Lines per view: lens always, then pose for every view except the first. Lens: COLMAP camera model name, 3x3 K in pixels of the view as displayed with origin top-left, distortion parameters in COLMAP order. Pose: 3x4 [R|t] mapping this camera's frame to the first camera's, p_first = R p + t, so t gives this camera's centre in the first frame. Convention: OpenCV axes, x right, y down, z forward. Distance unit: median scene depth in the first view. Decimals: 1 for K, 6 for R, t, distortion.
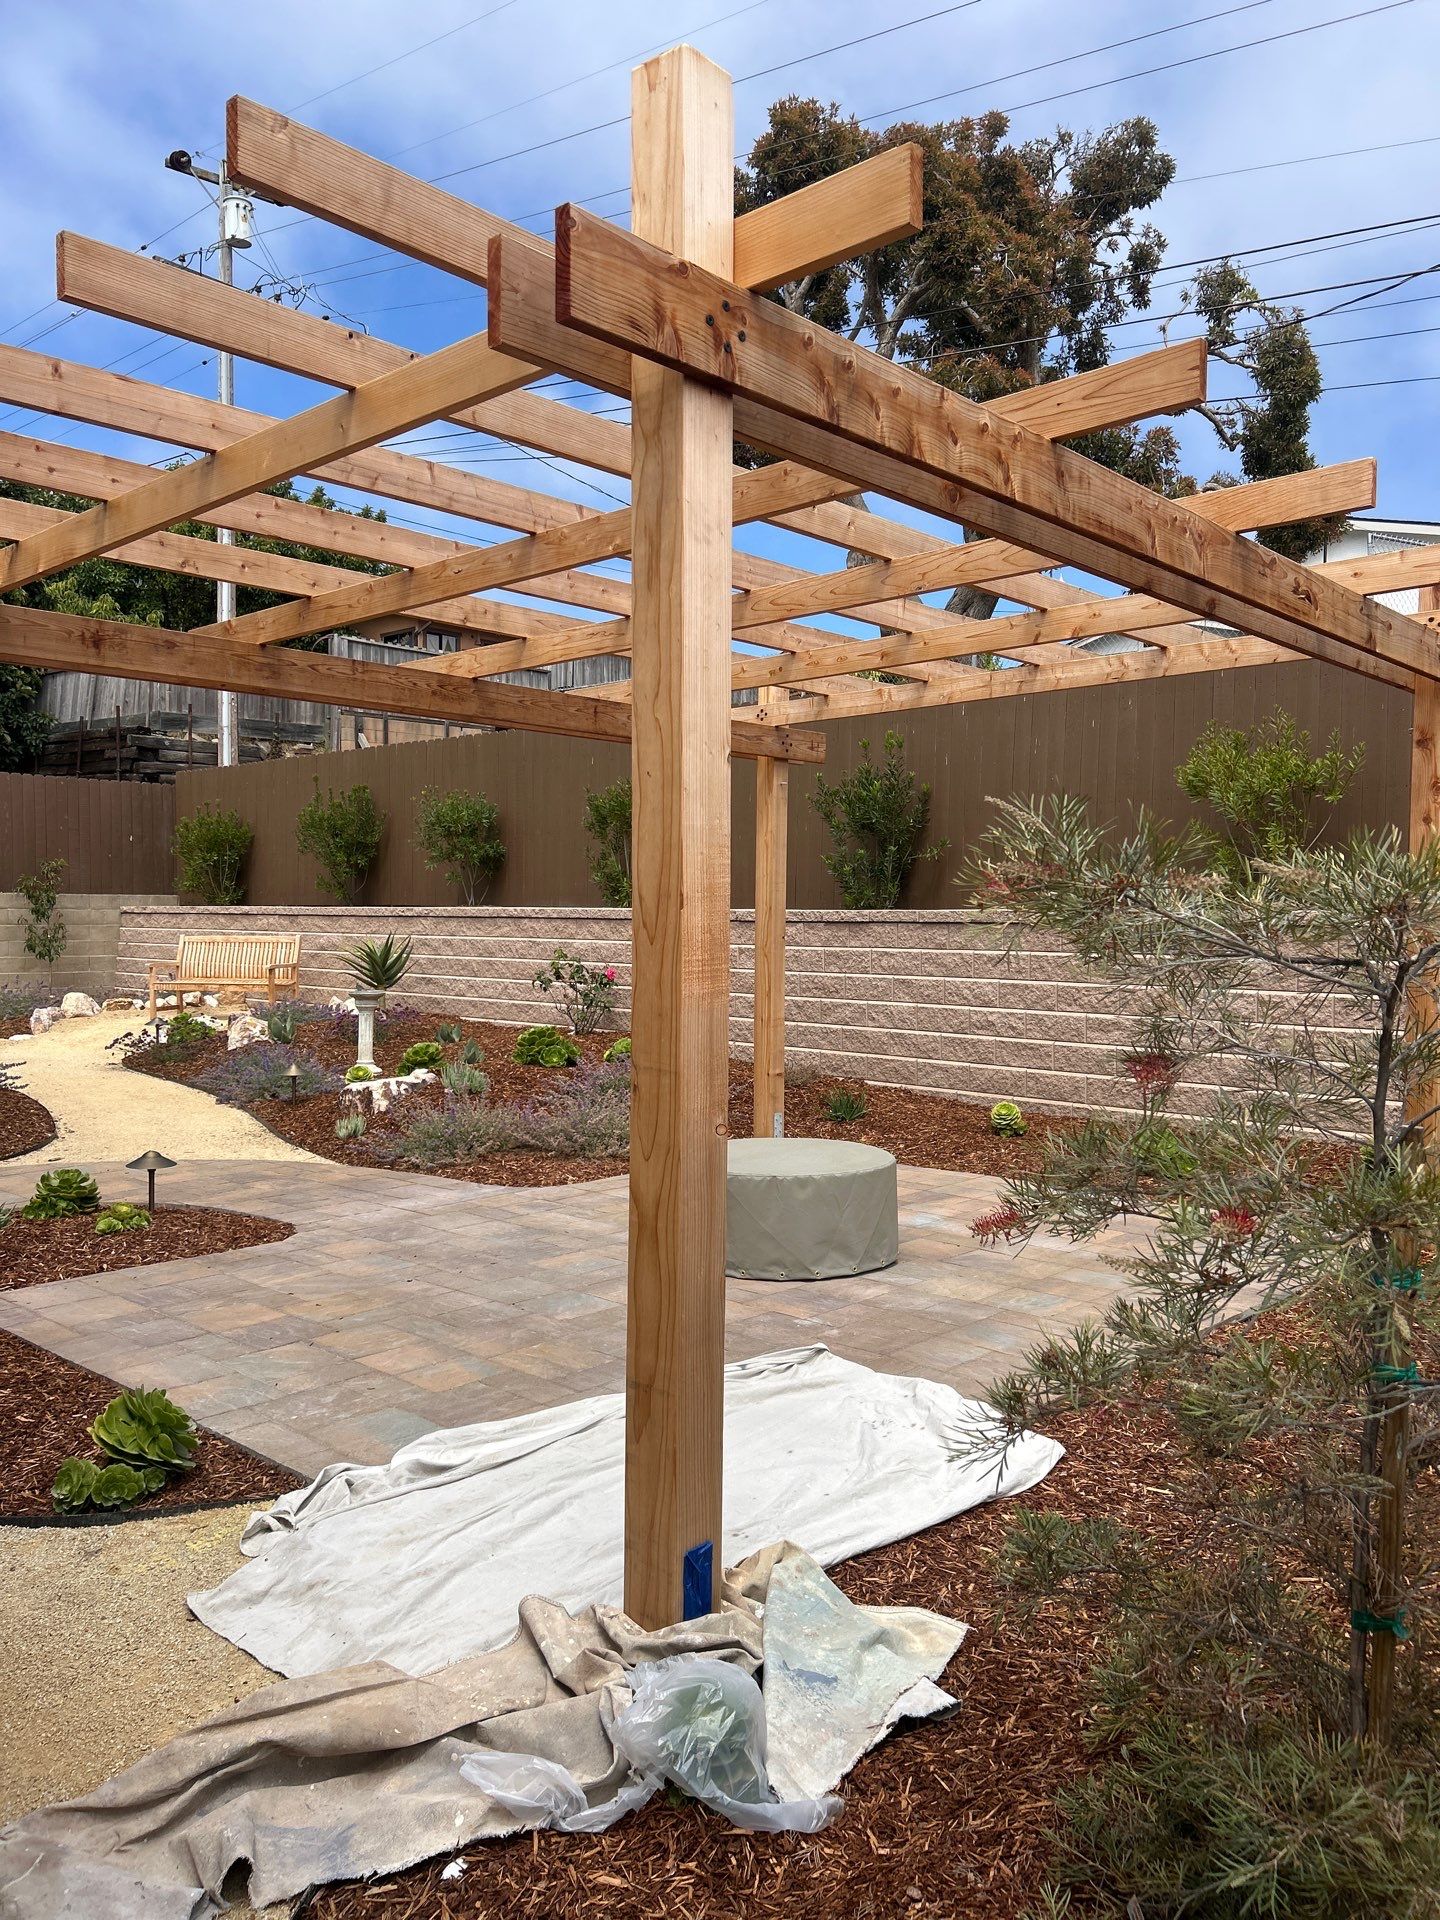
lens RADIAL K [[1450.5, 0, 699.4], [0, 1450.5, 958.6], [0, 0, 1]] dist [0.040325, -0.000282]
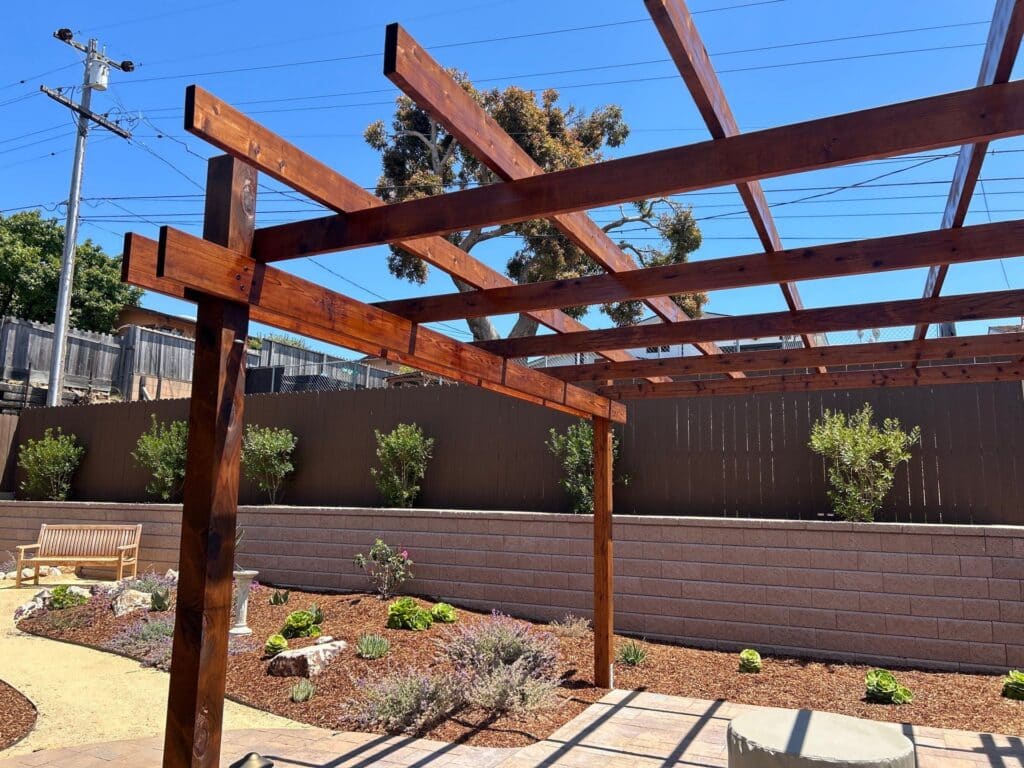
lens RADIAL K [[760.0, 0, 509.5], [0, 760.0, 396.0], [0, 0, 1]] dist [0.117744, -0.130460]
pose [[0.954279, 0.047515, 0.295117, -0.172104], [-0.000001, 0.987286, -0.158954, -0.021173], [-0.298917, 0.151686, 0.942146, 0.158388]]
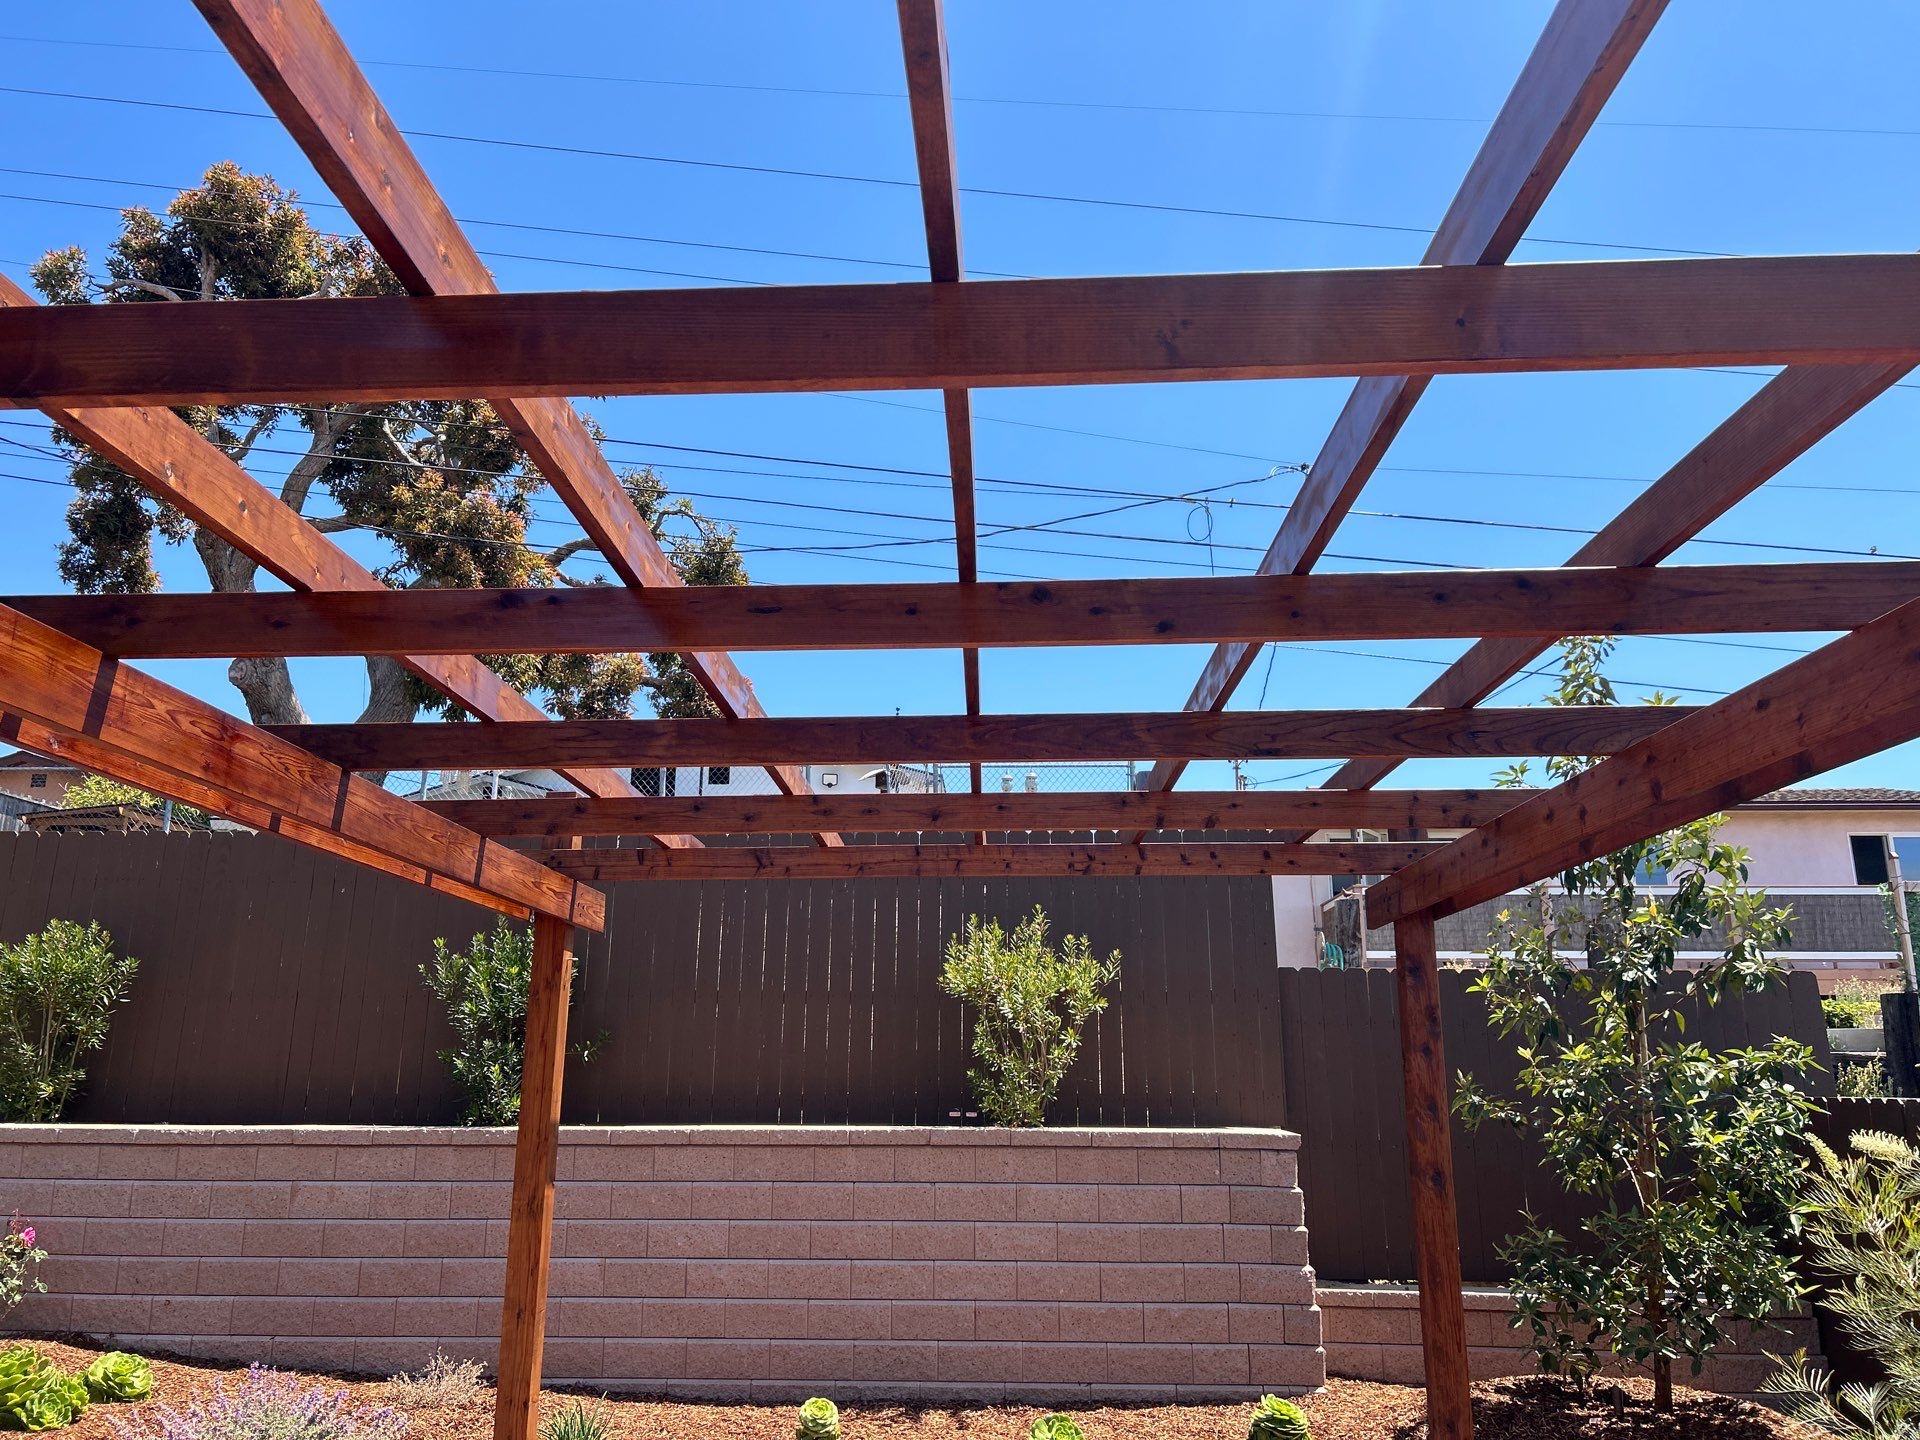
lens RADIAL K [[1458.6, 0, 955.2], [0, 1458.6, 731.2], [0, 0, 1]] dist [0.046199, -0.046313]
pose [[0.760186, 0.150641, 0.632001, -0.165817], [0.020422, 0.966728, -0.254990, -0.024331], [-0.649385, 0.206746, 0.731817, 0.188026]]
